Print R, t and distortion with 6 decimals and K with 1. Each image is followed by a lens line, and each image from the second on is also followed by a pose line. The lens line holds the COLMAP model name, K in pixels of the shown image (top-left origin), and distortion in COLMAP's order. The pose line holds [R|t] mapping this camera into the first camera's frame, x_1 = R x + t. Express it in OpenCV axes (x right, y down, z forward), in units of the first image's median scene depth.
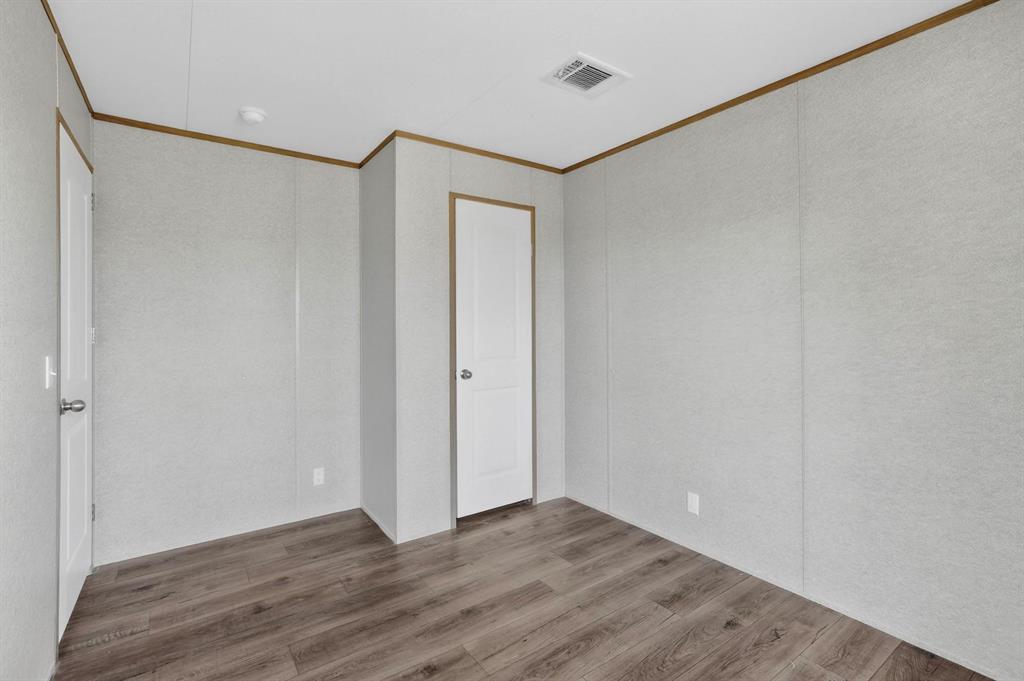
lens RADIAL K [[480.5, 0, 517.7], [0, 480.5, 301.7], [0, 0, 1]] dist [-0.023140, 0.014538]
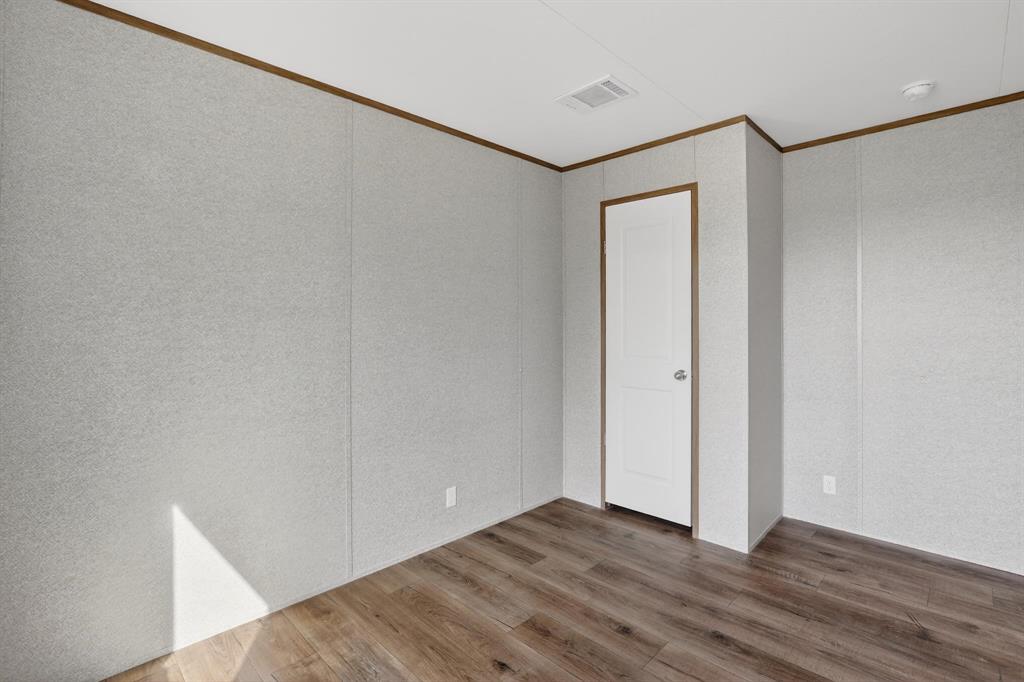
lens RADIAL K [[470.6, 0, 504.0], [0, 470.6, 342.8], [0, 0, 1]] dist [-0.026329, 0.001452]
pose [[0.152434, 0.040479, -0.987484, 1.087444], [0.056403, 0.997176, 0.049583, 0.028897], [0.986703, -0.063256, 0.149720, 0.776280]]
